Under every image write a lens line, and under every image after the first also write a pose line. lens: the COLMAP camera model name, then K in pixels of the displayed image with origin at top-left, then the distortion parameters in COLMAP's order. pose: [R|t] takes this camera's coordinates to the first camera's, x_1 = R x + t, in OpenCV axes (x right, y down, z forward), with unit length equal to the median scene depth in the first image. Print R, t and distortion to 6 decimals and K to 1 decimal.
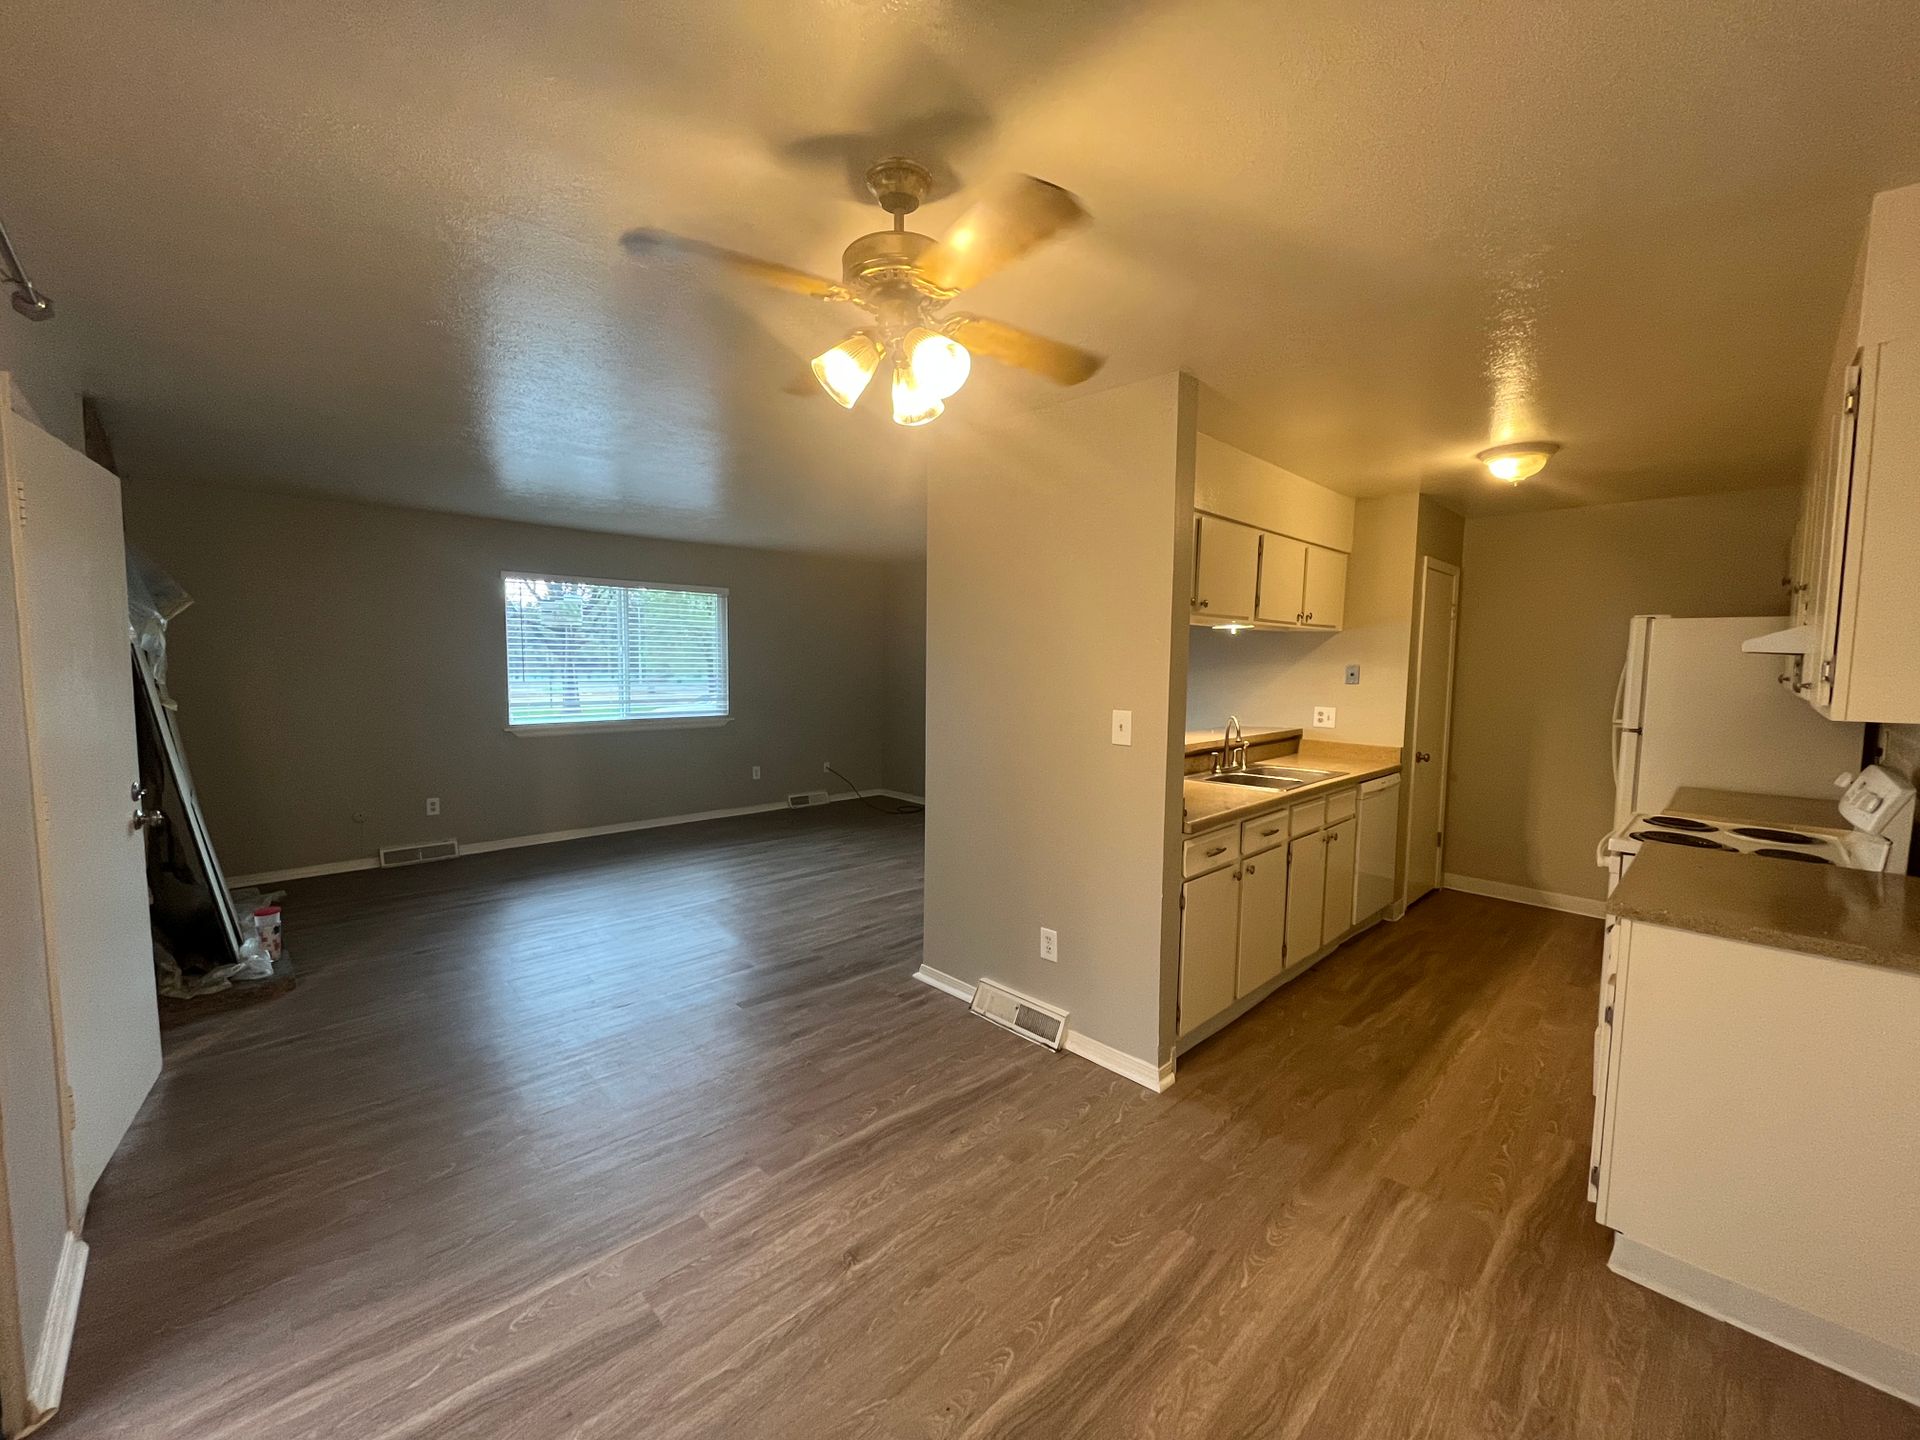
lens RADIAL K [[770.8, 0, 960.0], [0, 770.8, 720.0], [0, 0, 1]] dist [-0.001370, -0.000153]
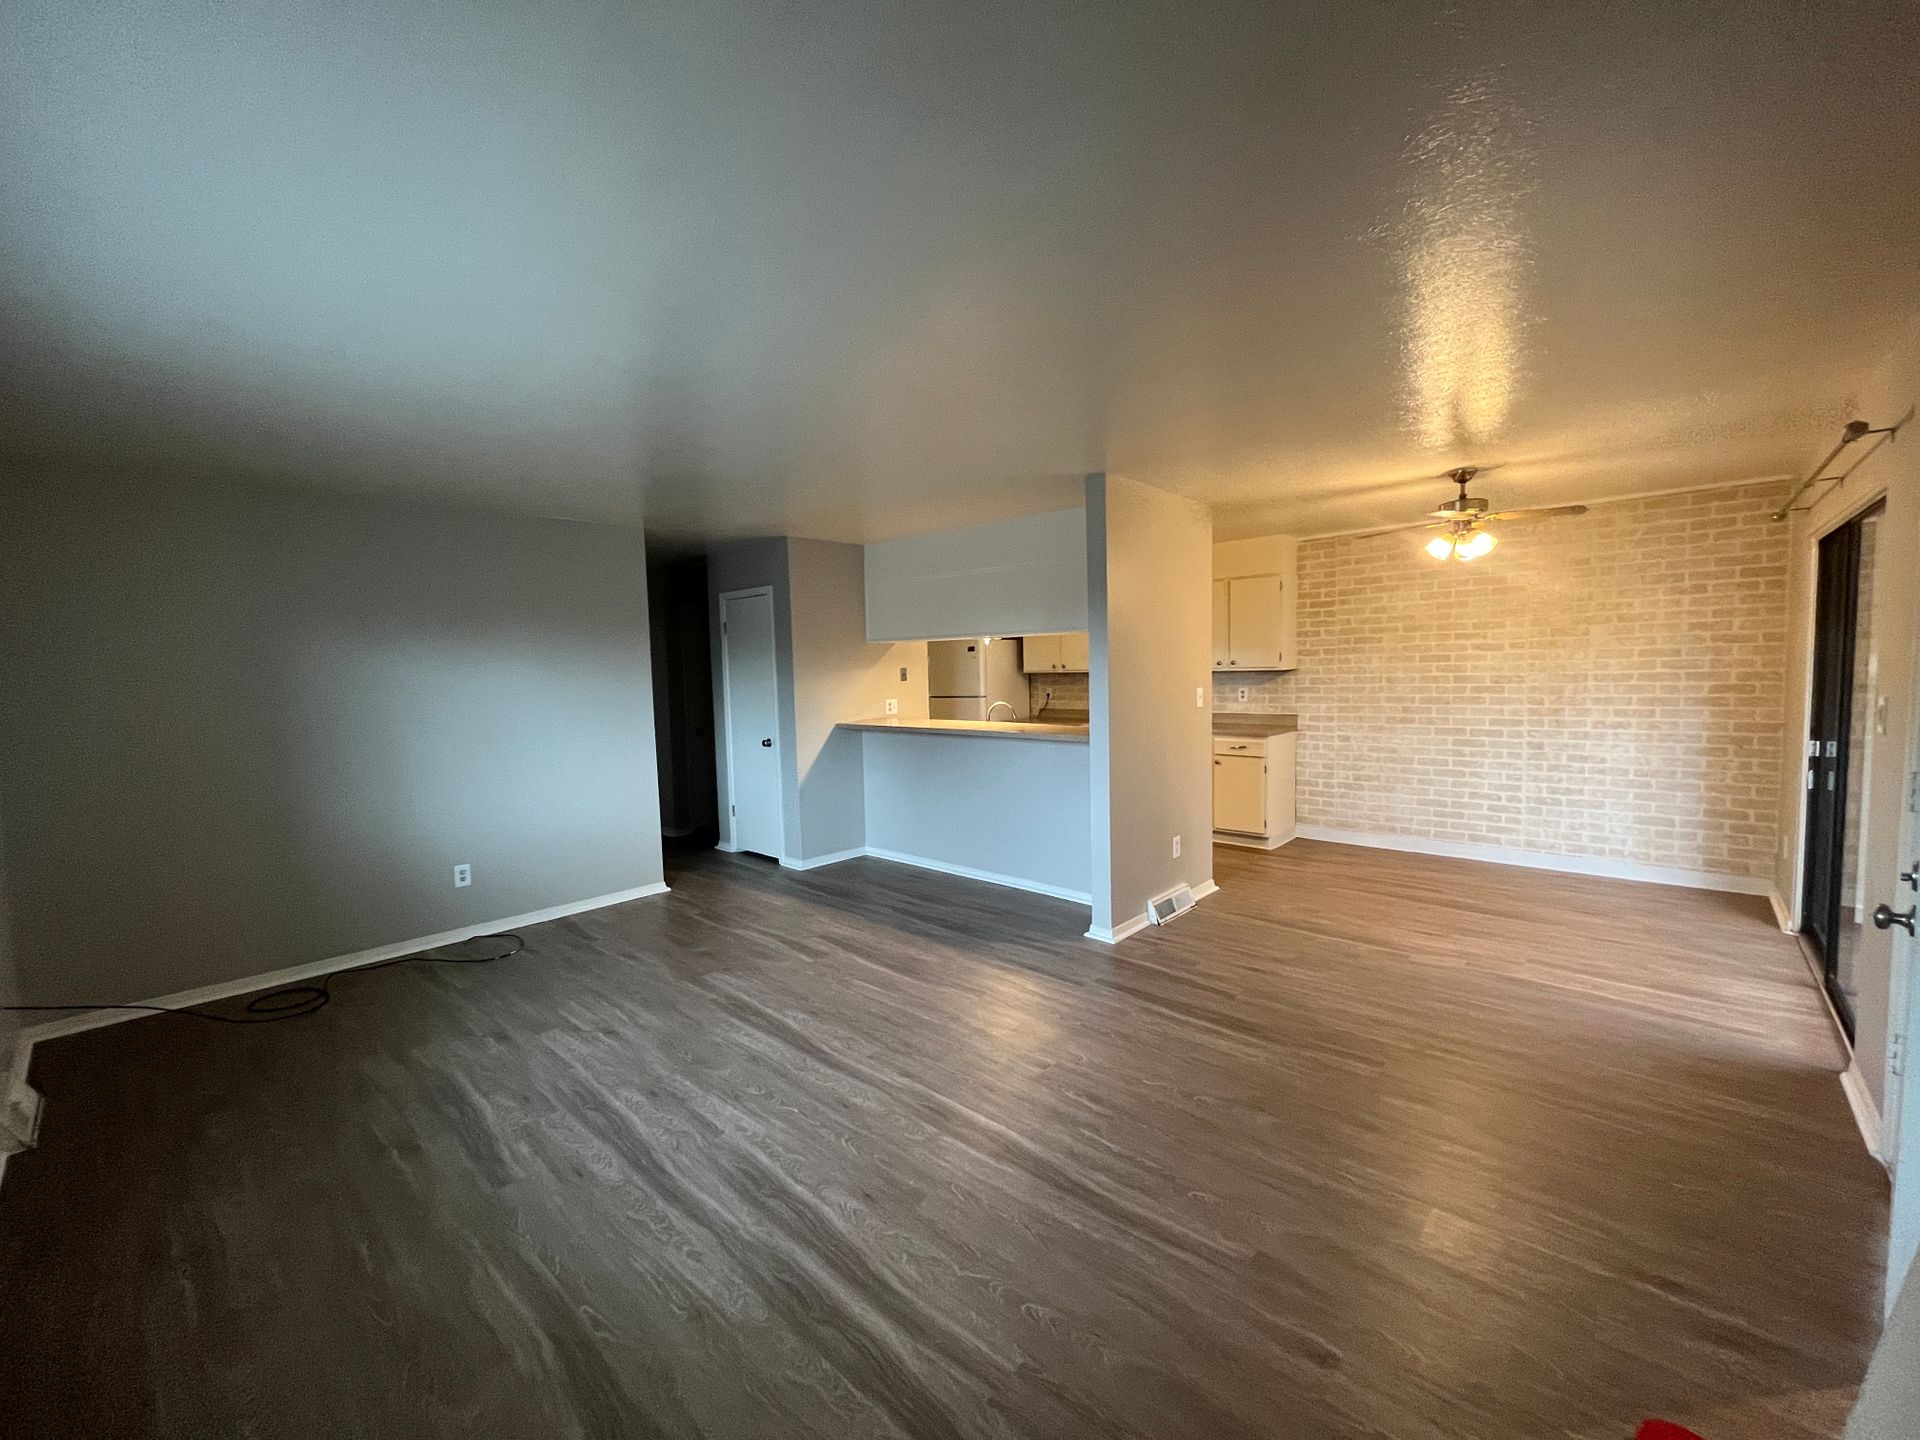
lens RADIAL K [[773.1, 0, 952.3], [0, 773.1, 721.1], [0, 0, 1]] dist [-0.001605, 0.000333]
pose [[-0.048651, -0.085098, 0.995184, -1.242202], [0.104292, 0.990485, 0.089794, -0.125598], [-0.993356, 0.108158, -0.039313, 1.346809]]
